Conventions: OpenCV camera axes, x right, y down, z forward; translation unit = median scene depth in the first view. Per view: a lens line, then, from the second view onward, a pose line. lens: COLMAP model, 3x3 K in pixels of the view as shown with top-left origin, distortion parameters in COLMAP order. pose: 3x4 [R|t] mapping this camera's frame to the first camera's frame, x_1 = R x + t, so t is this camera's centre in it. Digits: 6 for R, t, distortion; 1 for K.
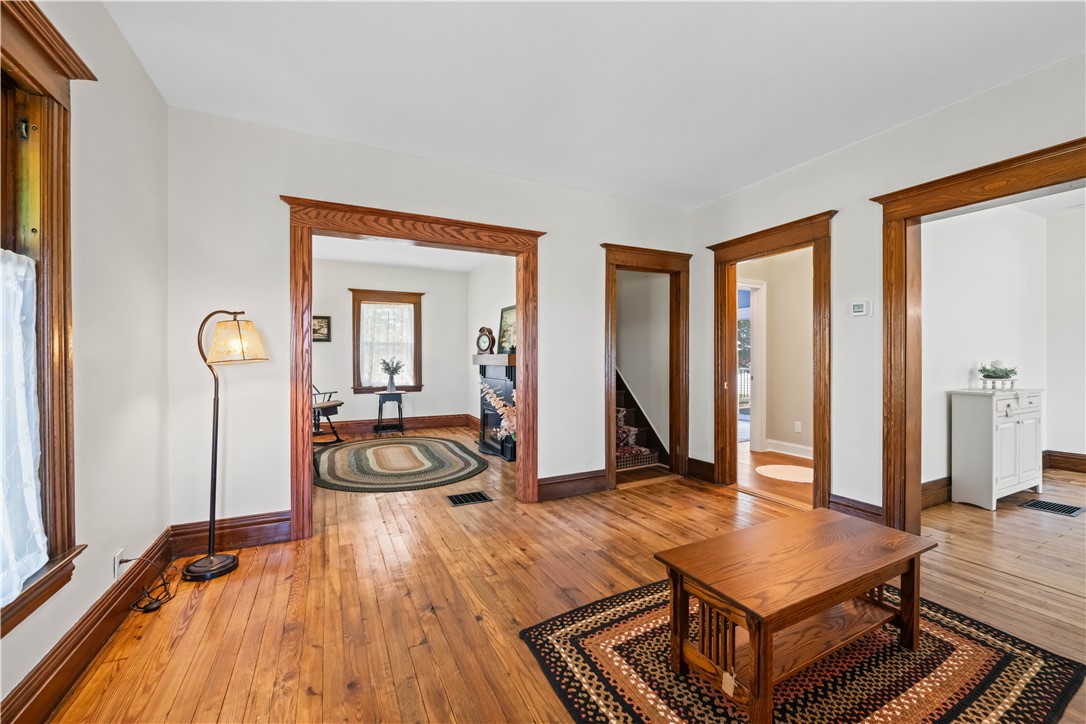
lens RADIAL K [[434.2, 0, 549.6], [0, 434.2, 361.1], [0, 0, 1]] dist [-0.010510, -0.000453]
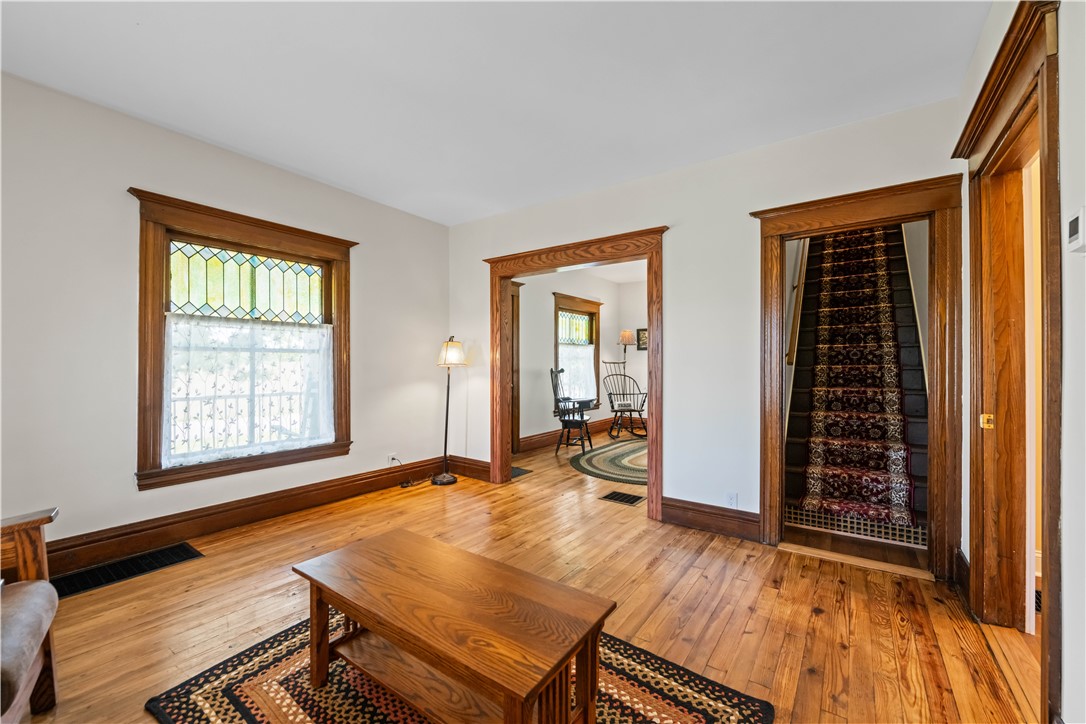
lens RADIAL K [[434.2, 0, 548.6], [0, 434.2, 362.4], [0, 0, 1]] dist [-0.010510, -0.000453]
pose [[0.465304, 0.002188, -0.885148, 0.667236], [-0.010822, 0.999936, -0.003217, -0.005144], [0.885085, 0.011076, 0.465298, 0.358284]]
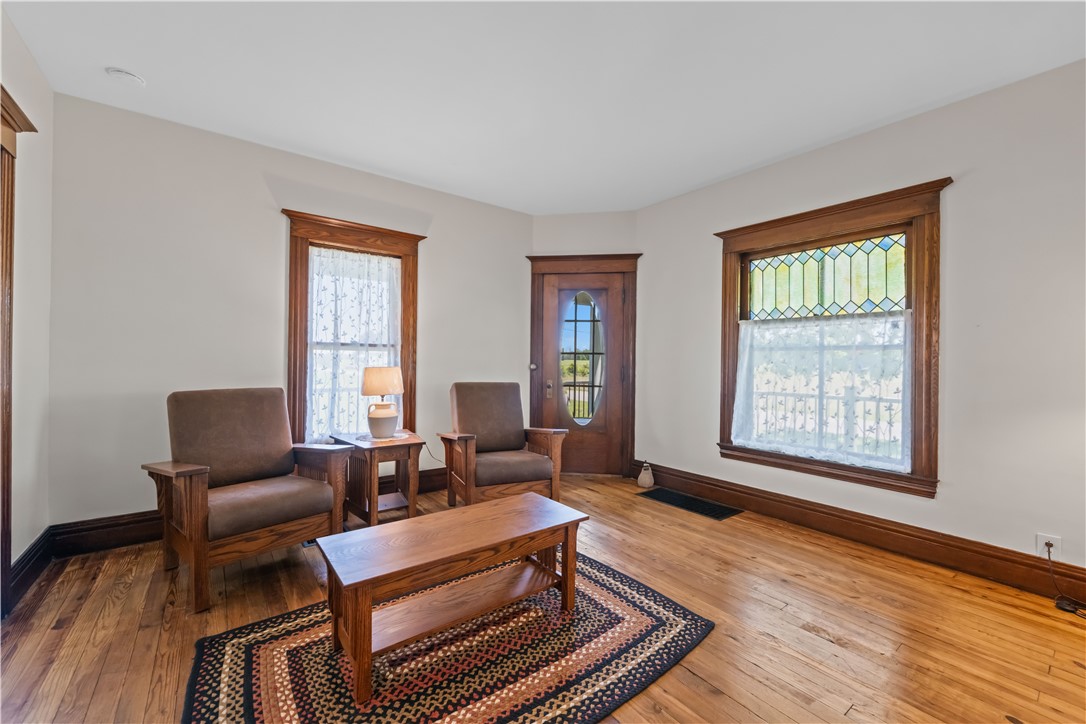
lens RADIAL K [[434.2, 0, 547.0], [0, 434.2, 362.5], [0, 0, 1]] dist [-0.010510, -0.000453]
pose [[-0.984247, -0.007583, -0.176638, 0.261671], [-0.009821, 0.999882, 0.011800, -0.004107], [0.176528, 0.013349, -0.984205, 0.985656]]
